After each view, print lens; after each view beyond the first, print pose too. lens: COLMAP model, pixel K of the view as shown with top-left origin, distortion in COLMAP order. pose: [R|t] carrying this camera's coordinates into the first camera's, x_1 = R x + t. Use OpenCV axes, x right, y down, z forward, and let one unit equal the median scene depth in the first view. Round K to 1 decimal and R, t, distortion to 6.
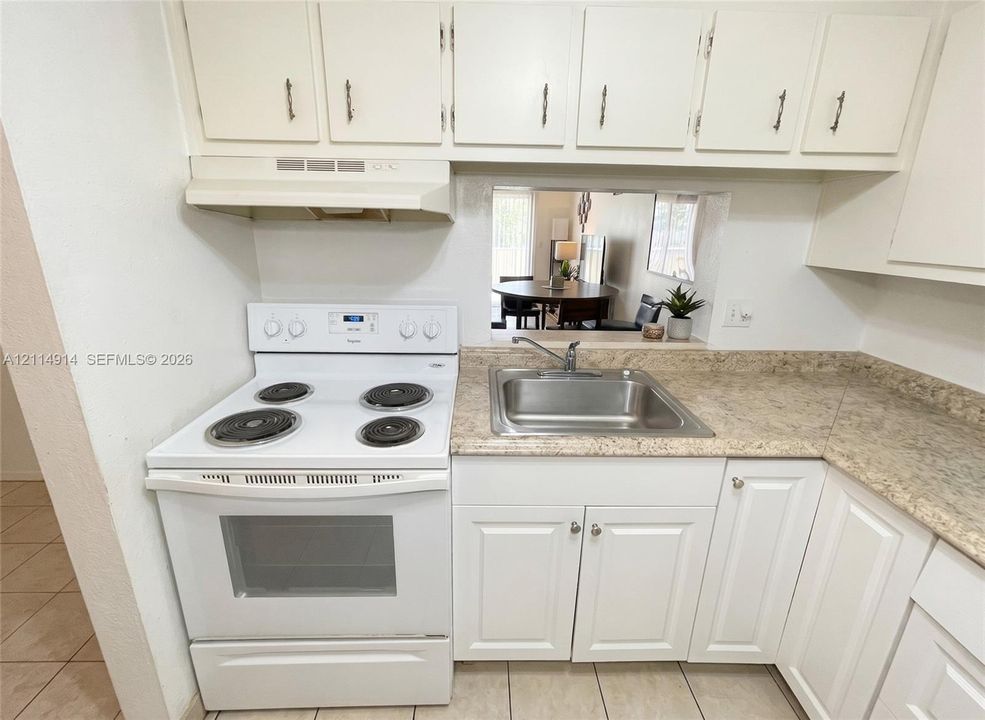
lens RADIAL K [[413.2, 0, 491.3], [0, 413.2, 349.7], [0, 0, 1]] dist [-0.024955, -0.000007]
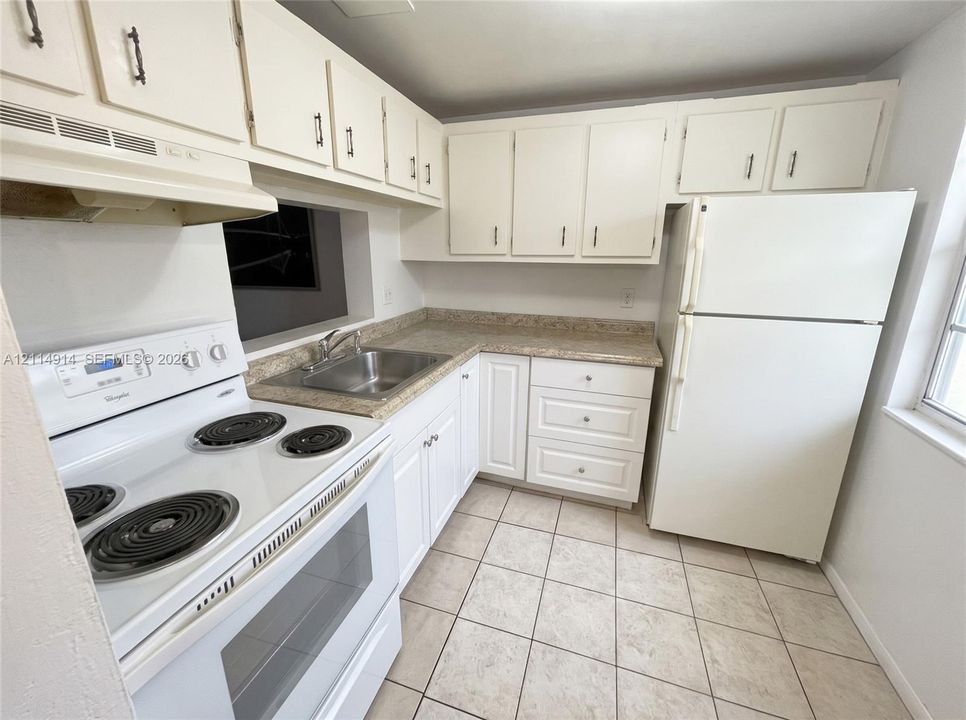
lens RADIAL K [[386.1, 0, 481.0], [0, 386.1, 351.5], [0, 0, 1]] dist [-0.000533, -0.000216]
pose [[0.326389, -0.256498, 0.909769, -0.831361], [0.265319, 0.948645, 0.172273, -0.051557], [-0.907236, 0.185151, 0.377681, 0.244154]]
